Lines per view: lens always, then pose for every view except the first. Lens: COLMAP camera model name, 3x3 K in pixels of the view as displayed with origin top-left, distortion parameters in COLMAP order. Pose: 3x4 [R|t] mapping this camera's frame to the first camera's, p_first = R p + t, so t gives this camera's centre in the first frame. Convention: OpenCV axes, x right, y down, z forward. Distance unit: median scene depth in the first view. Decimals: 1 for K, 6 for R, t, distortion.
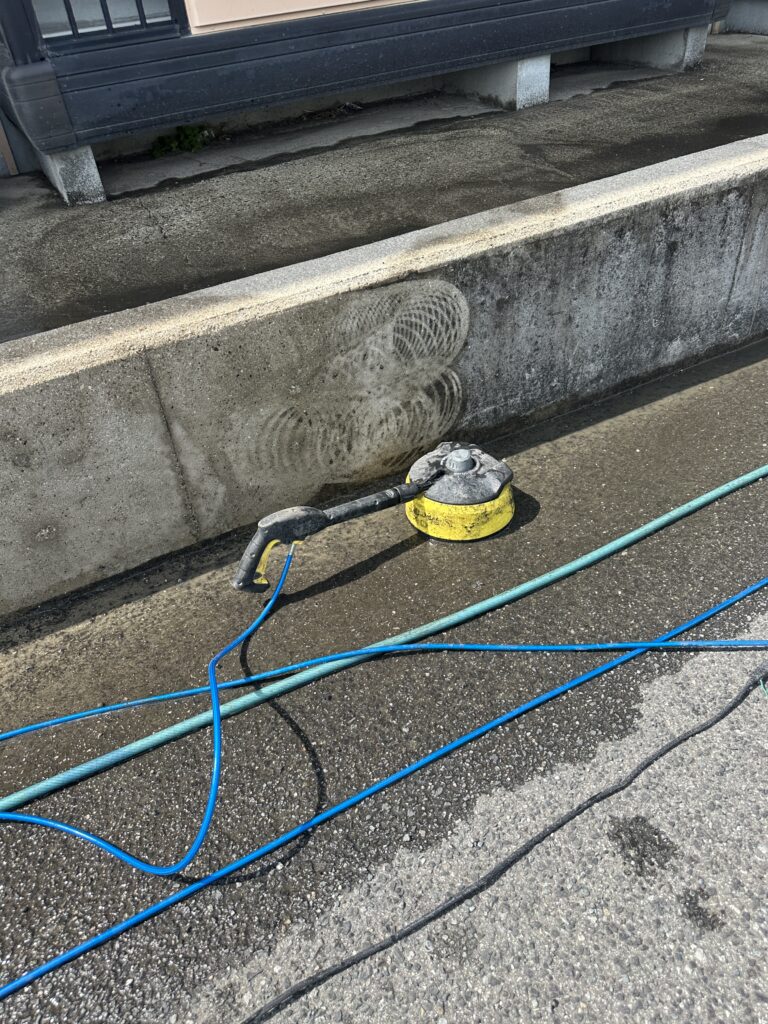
lens RADIAL K [[713.1, 0, 384.0], [0, 713.1, 512.0], [0, 0, 1]] dist [0.022068, -0.000309]
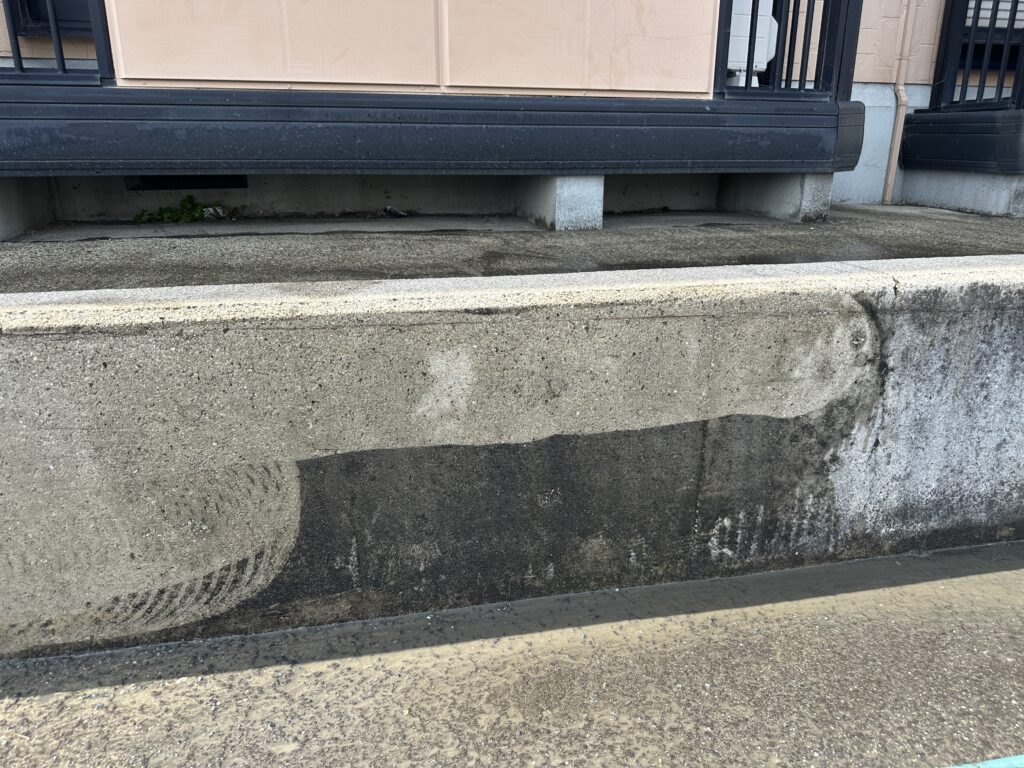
lens RADIAL K [[706.4, 0, 510.7], [0, 706.4, 412.4], [0, 0, 1]] dist [0.113836, -0.096246]
pose [[0.960964, 0.164419, -0.222519, 0.428404], [-0.227702, 0.926850, -0.298498, -0.132869], [0.157163, 0.337514, 0.928108, 0.367622]]
